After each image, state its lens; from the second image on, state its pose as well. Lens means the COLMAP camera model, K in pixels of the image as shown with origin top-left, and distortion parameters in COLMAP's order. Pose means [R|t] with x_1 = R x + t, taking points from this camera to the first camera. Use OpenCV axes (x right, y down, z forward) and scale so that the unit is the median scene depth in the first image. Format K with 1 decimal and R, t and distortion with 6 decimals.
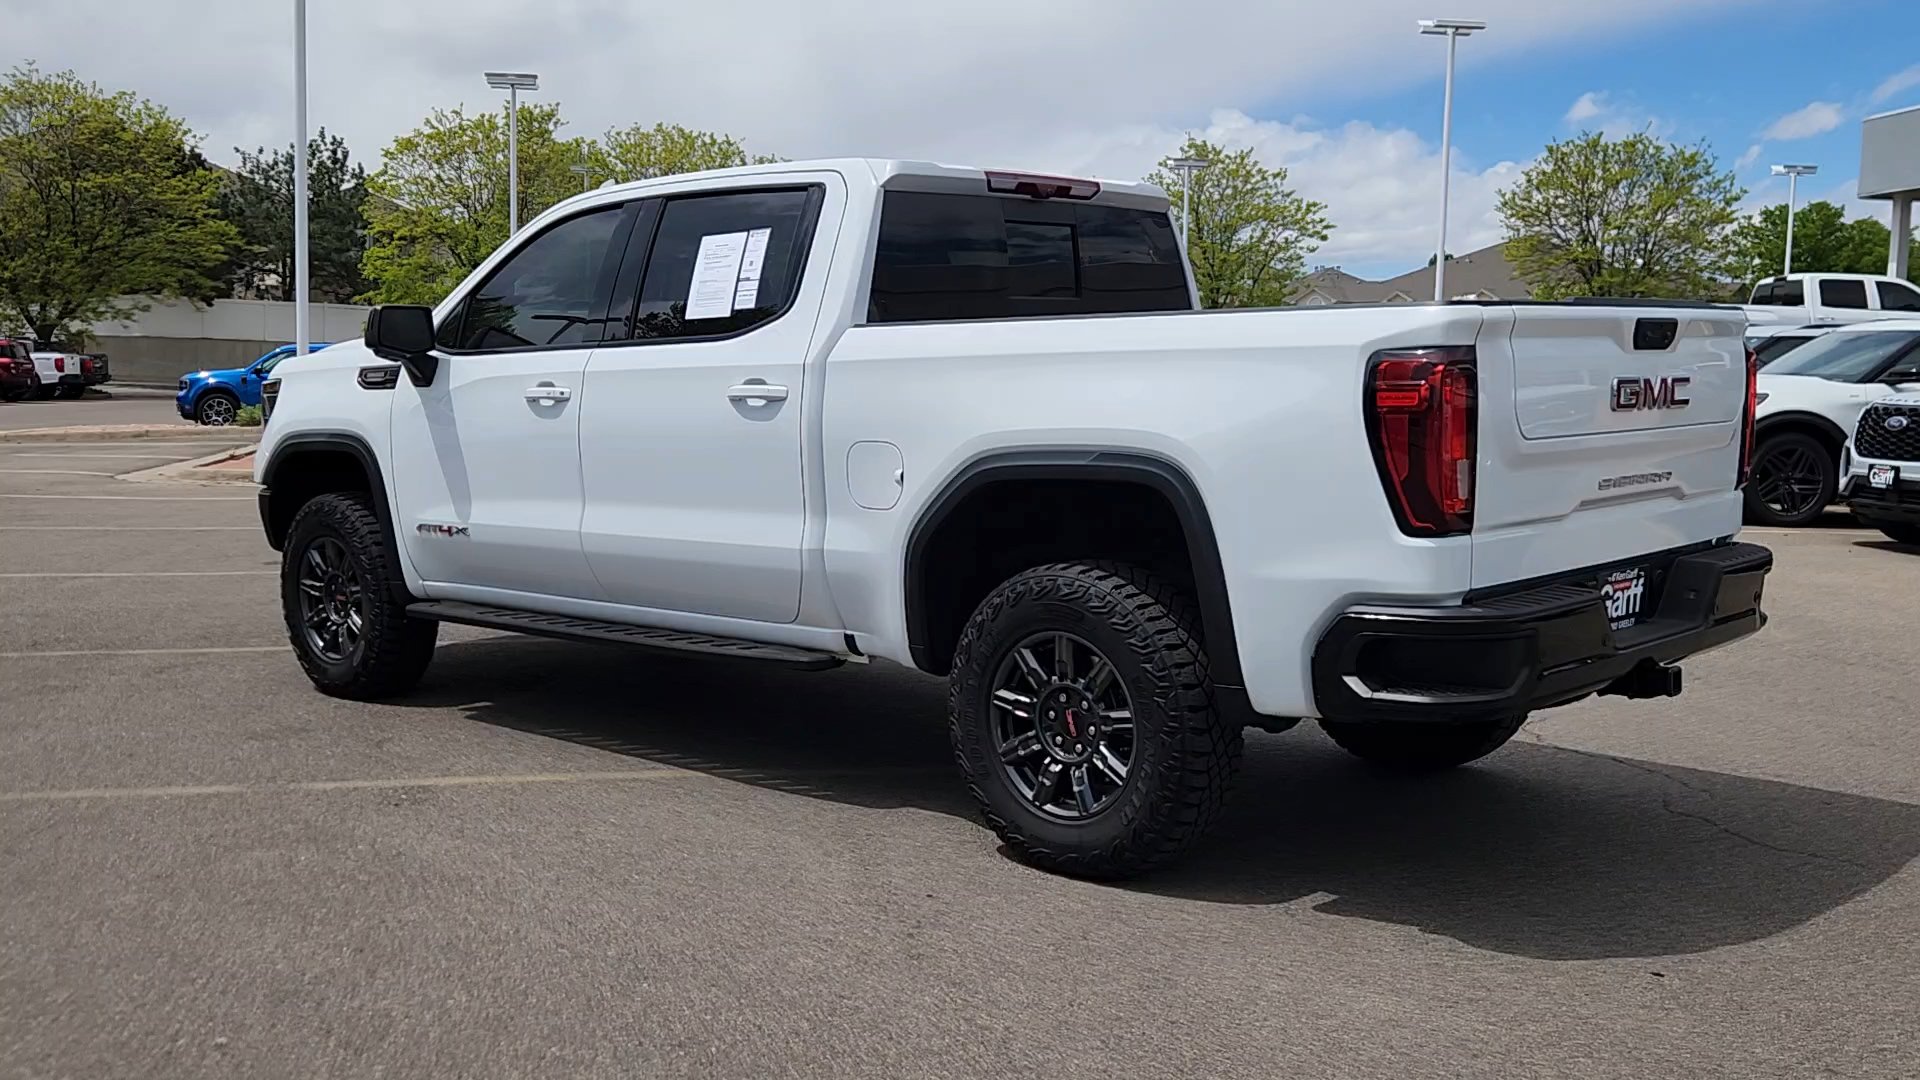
lens RADIAL K [[1845.4, 0, 953.1], [0, 1845.4, 538.2], [0, 0, 1]] dist [0.027275, 0.000000]
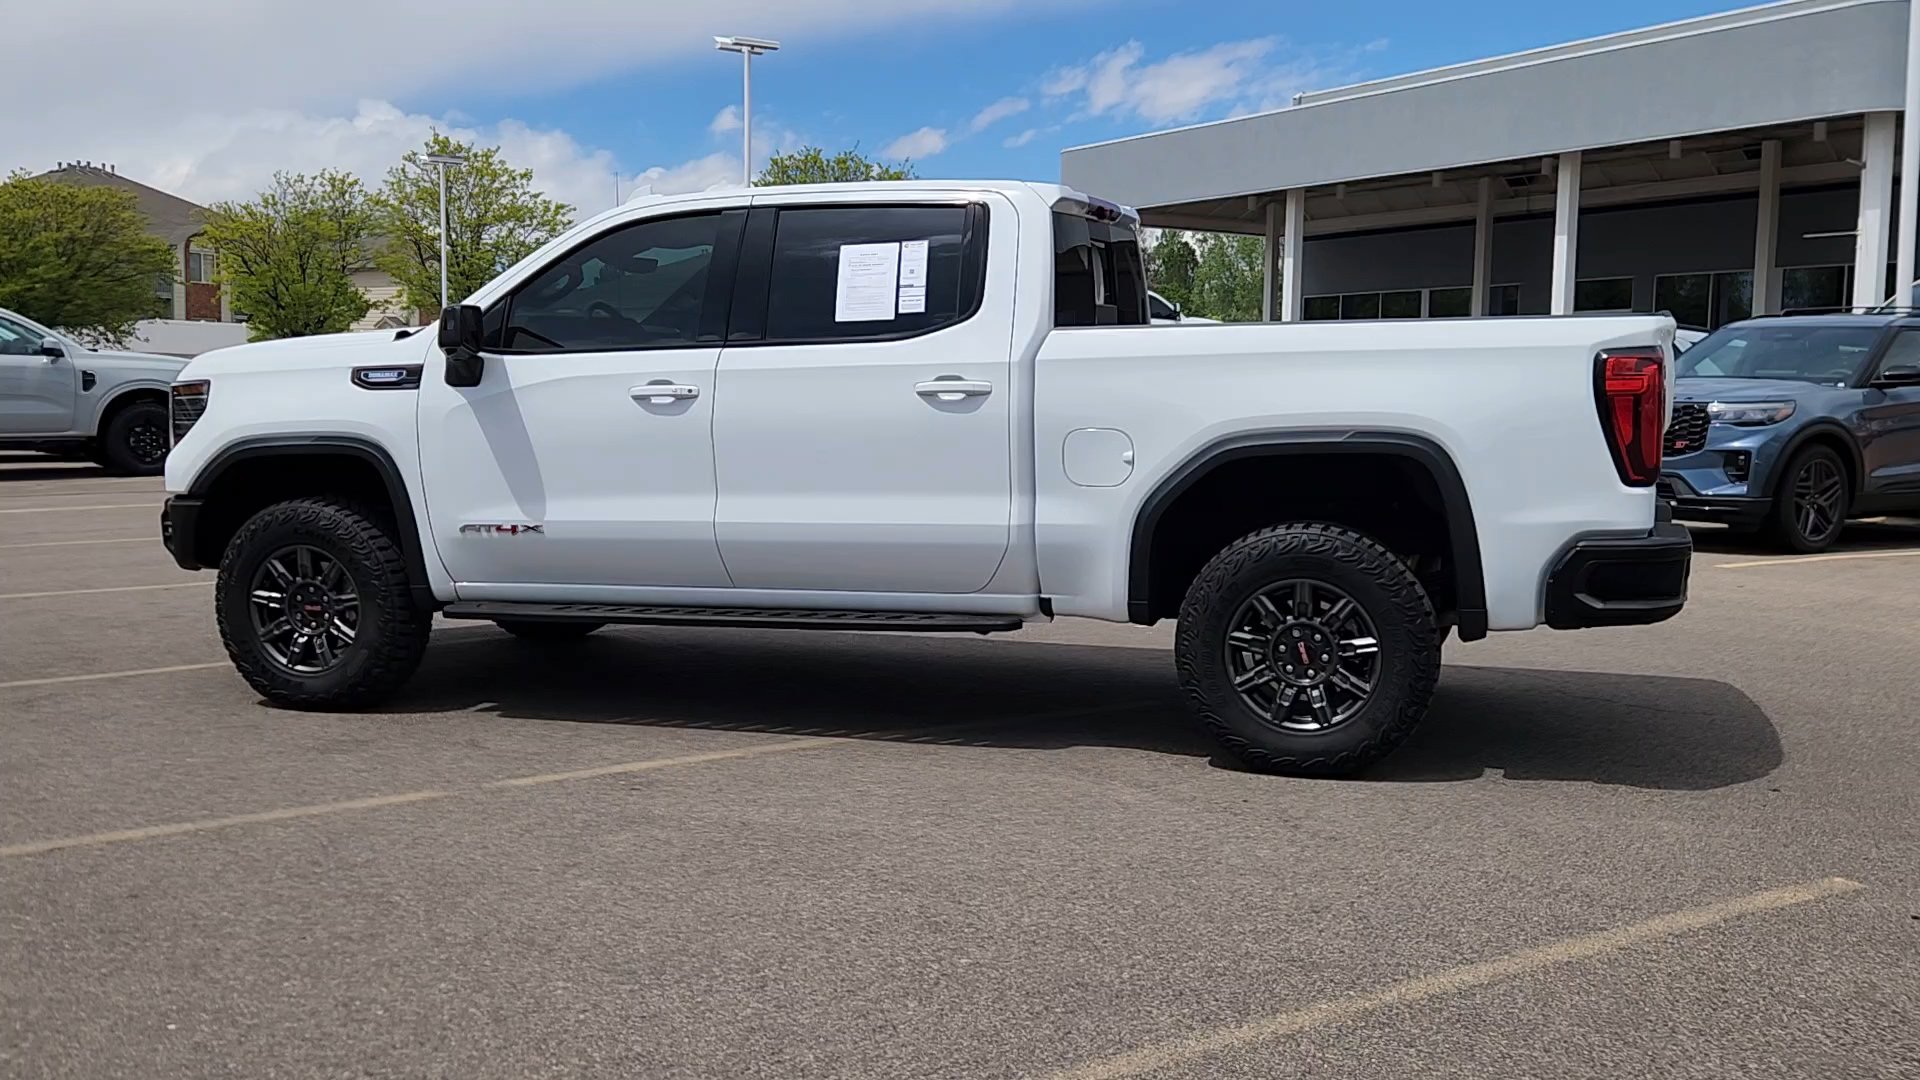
lens RADIAL K [[1845.4, 0, 955.5], [0, 1845.4, 532.6], [0, 0, 1]] dist [0.027275, 0.000000]
pose [[0.902928, -0.041545, 0.427779, -0.578711], [0.042893, 0.999059, 0.006490, 0.001696], [-0.427646, 0.012489, 0.903860, -0.012062]]
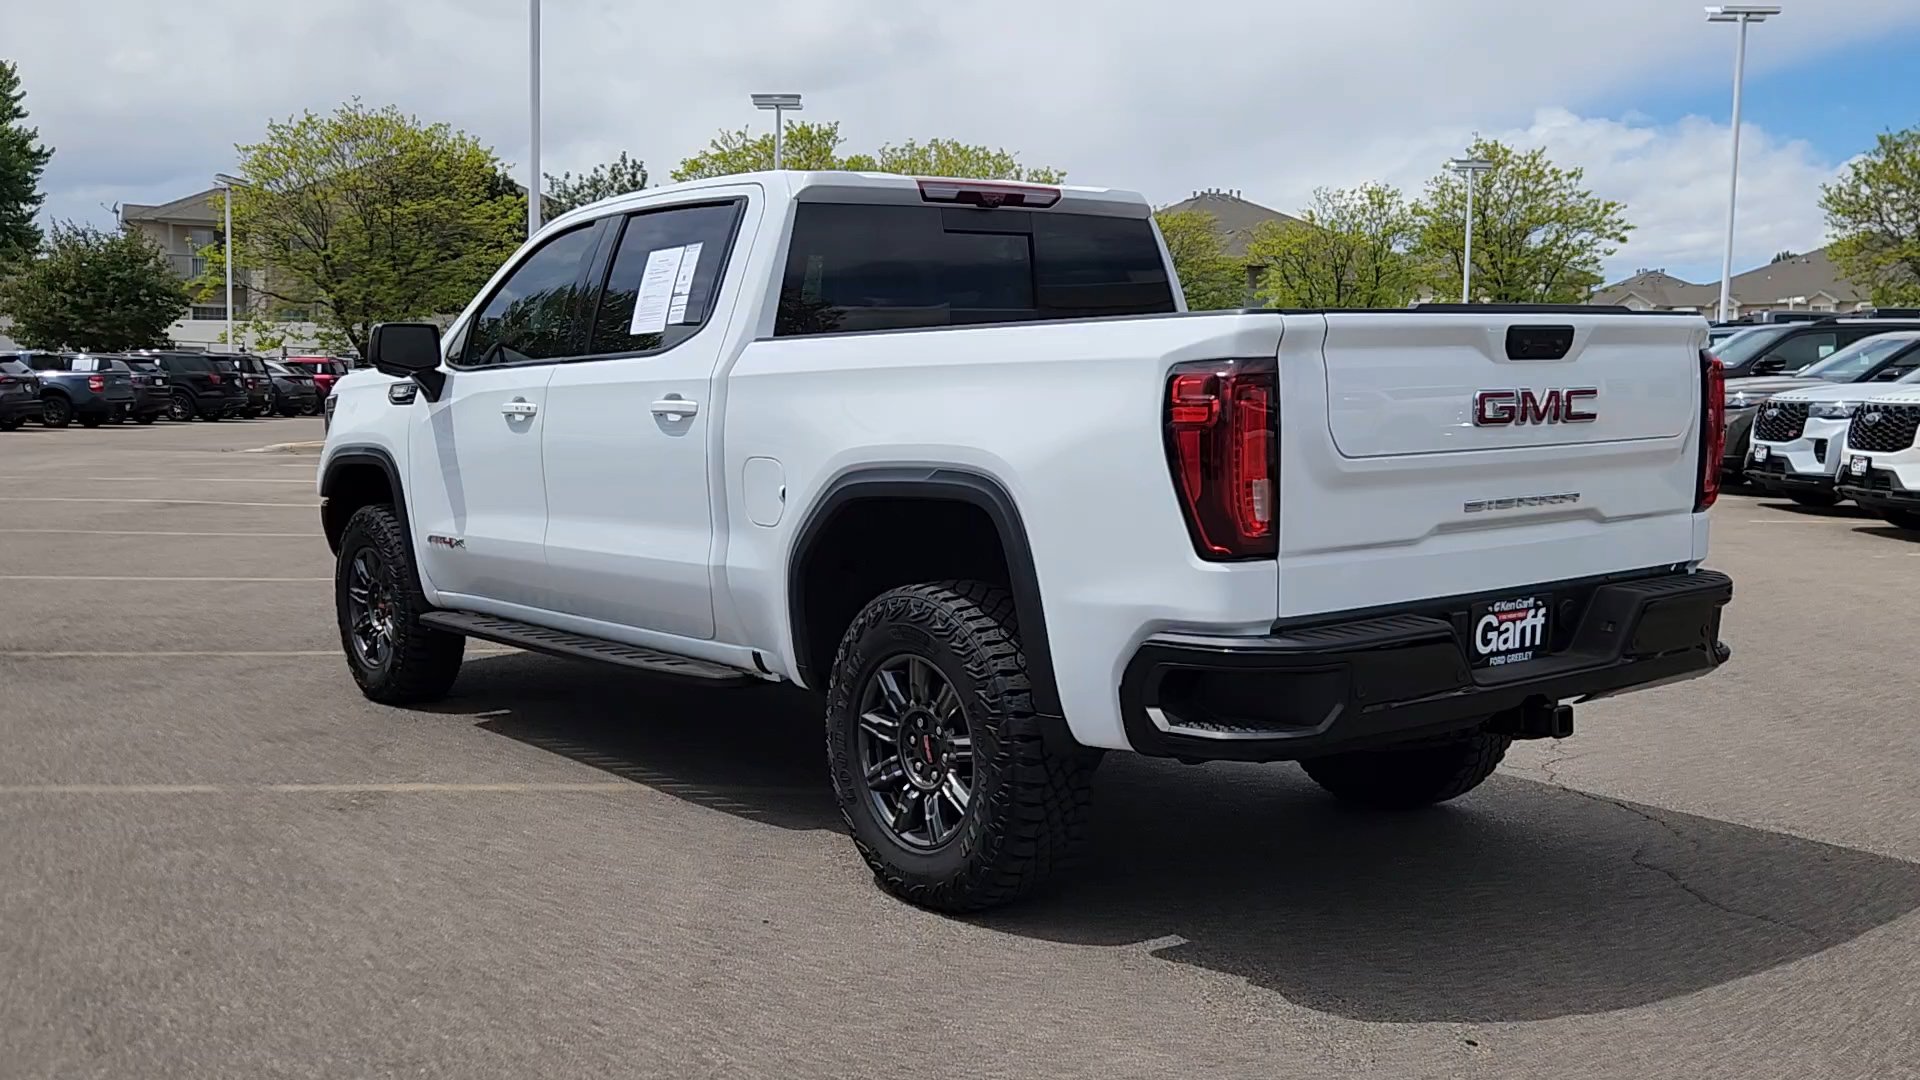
lens RADIAL K [[1845.4, 0, 951.4], [0, 1845.4, 540.7], [0, 0, 1]] dist [0.027275, 0.000000]
pose [[0.986468, 0.009383, -0.163685, 0.202104], [-0.010127, 0.999942, -0.003710, -0.004767], [0.163641, 0.005318, 0.986506, 0.040745]]
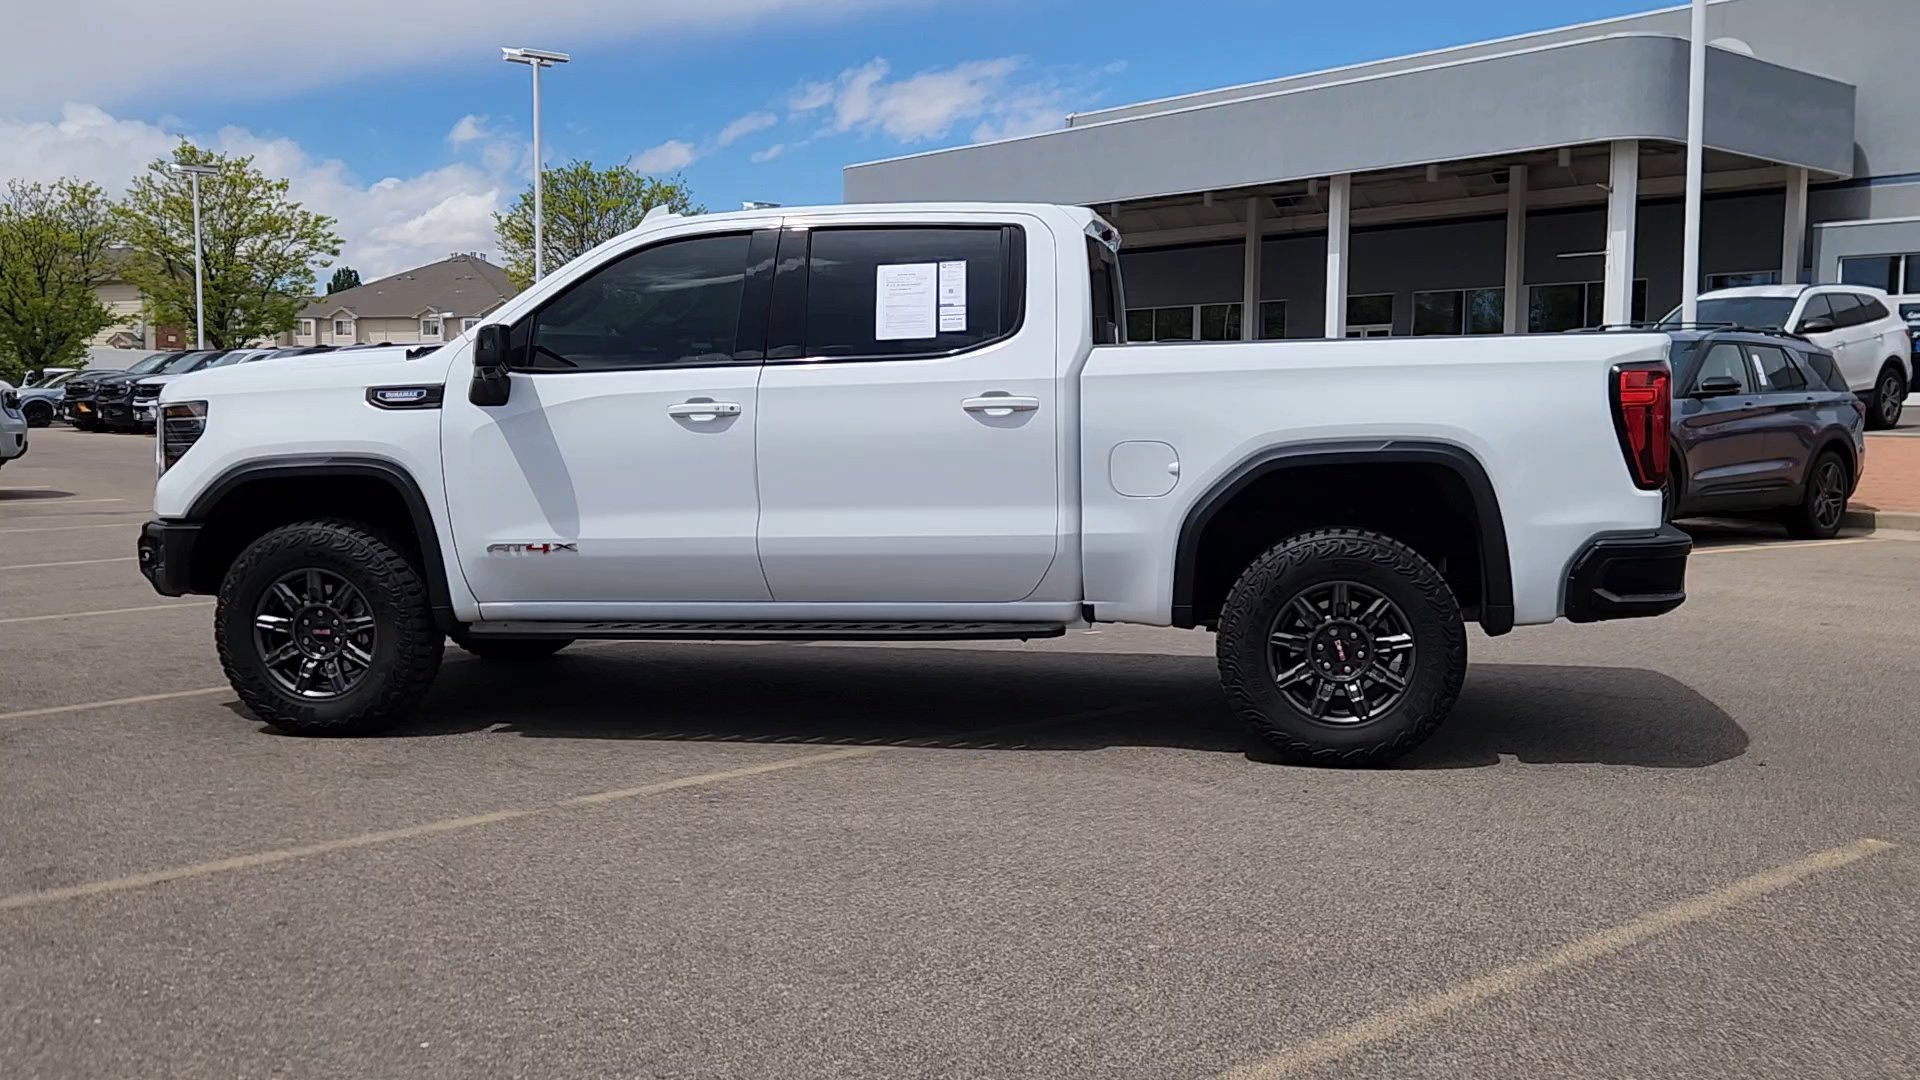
lens RADIAL K [[1845.4, 0, 960.8], [0, 1845.4, 526.9], [0, 0, 1]] dist [0.027275, 0.000000]
pose [[0.836090, -0.050964, 0.546219, -0.752836], [0.059222, 0.998242, 0.002490, -0.005654], [-0.545386, 0.030266, 0.837638, 0.043115]]
